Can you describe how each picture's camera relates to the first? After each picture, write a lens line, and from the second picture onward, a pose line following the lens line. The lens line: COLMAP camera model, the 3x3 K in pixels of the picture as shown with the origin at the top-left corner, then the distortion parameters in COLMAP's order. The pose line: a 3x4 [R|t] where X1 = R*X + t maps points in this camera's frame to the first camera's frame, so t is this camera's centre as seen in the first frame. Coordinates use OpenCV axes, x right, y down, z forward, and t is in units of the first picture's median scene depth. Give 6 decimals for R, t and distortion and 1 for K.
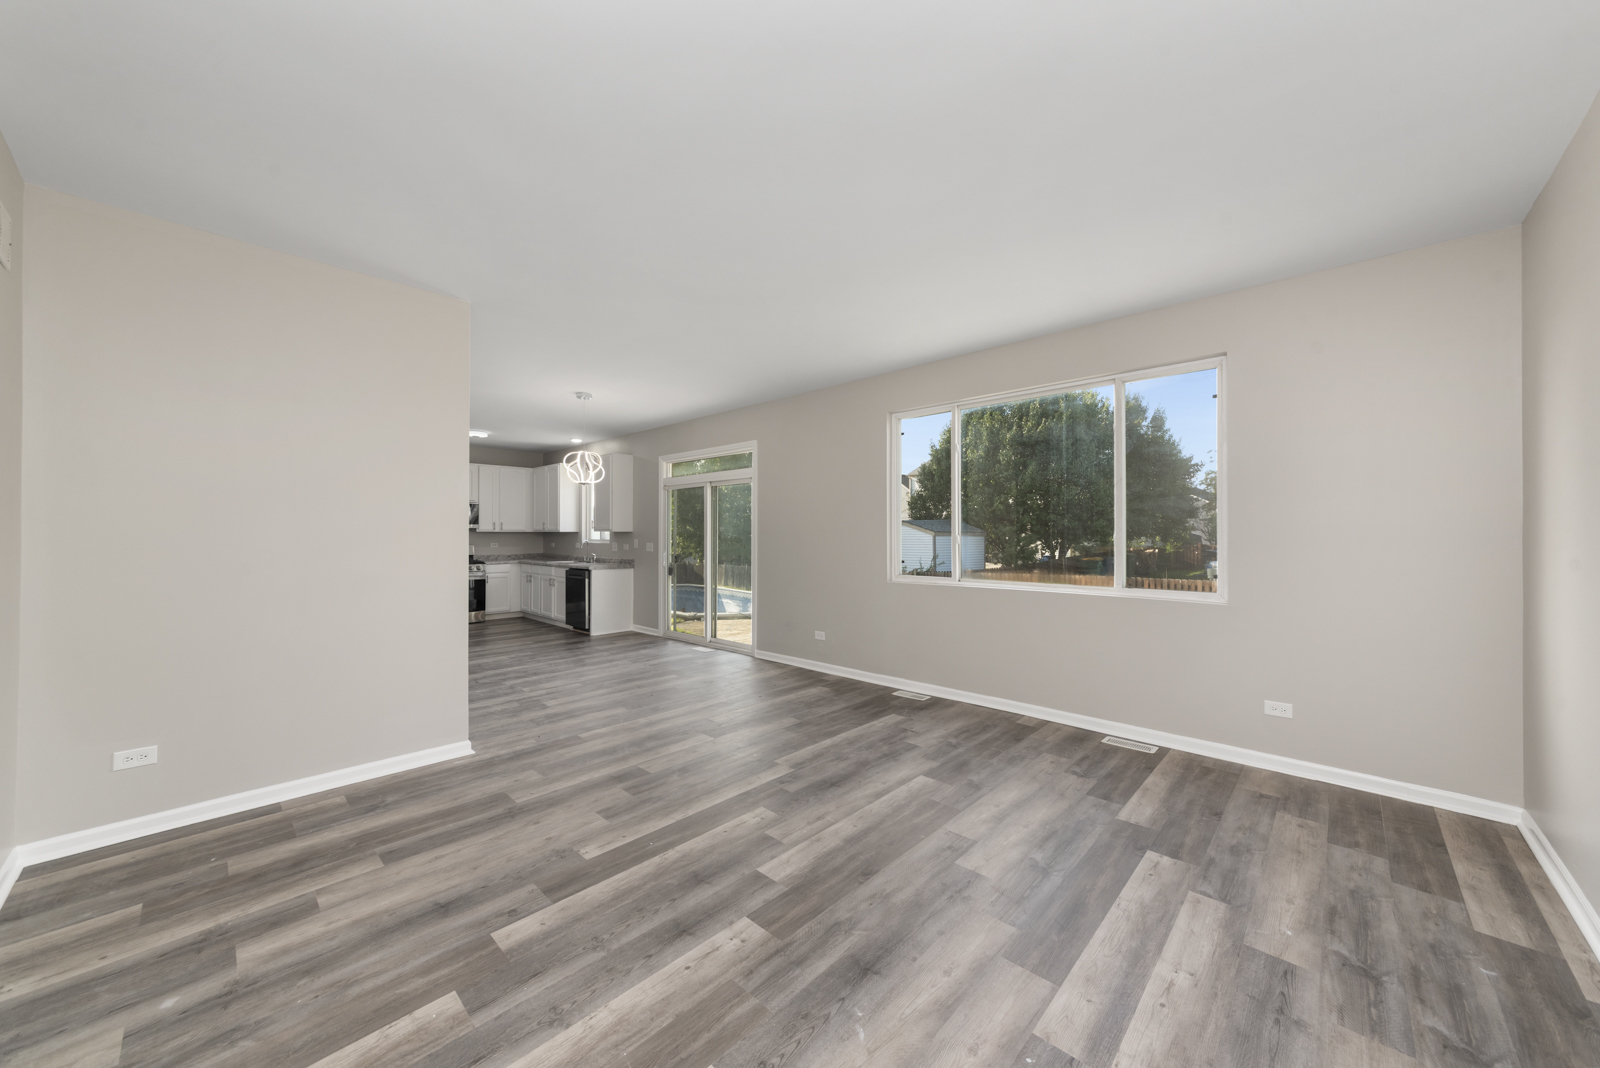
lens RADIAL K [[571.1, 0, 808.0], [0, 571.1, 539.8], [0, 0, 1]] dist [0.003510, -0.000312]
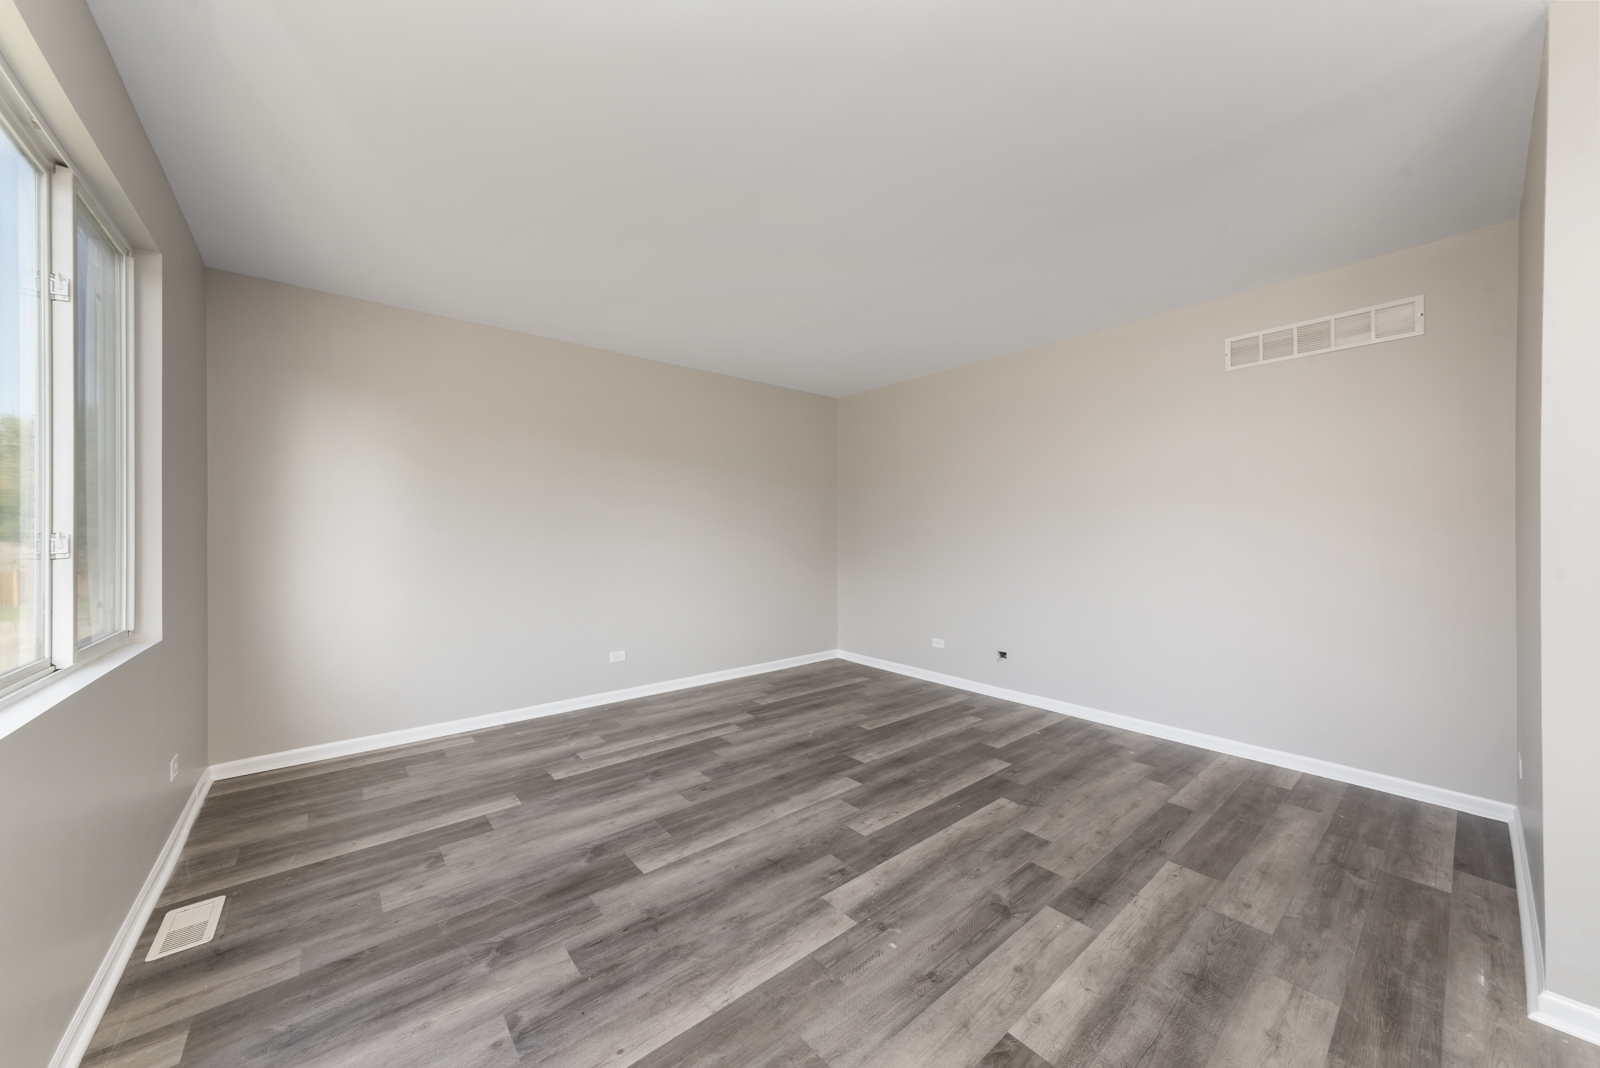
lens RADIAL K [[571.1, 0, 796.1], [0, 571.1, 533.8], [0, 0, 1]] dist [0.003510, -0.000312]
pose [[-0.991796, 0.000363, 0.127833, -0.097409], [0.001281, 0.999974, 0.007096, -0.014126], [-0.127827, 0.007201, -0.991770, 2.100356]]
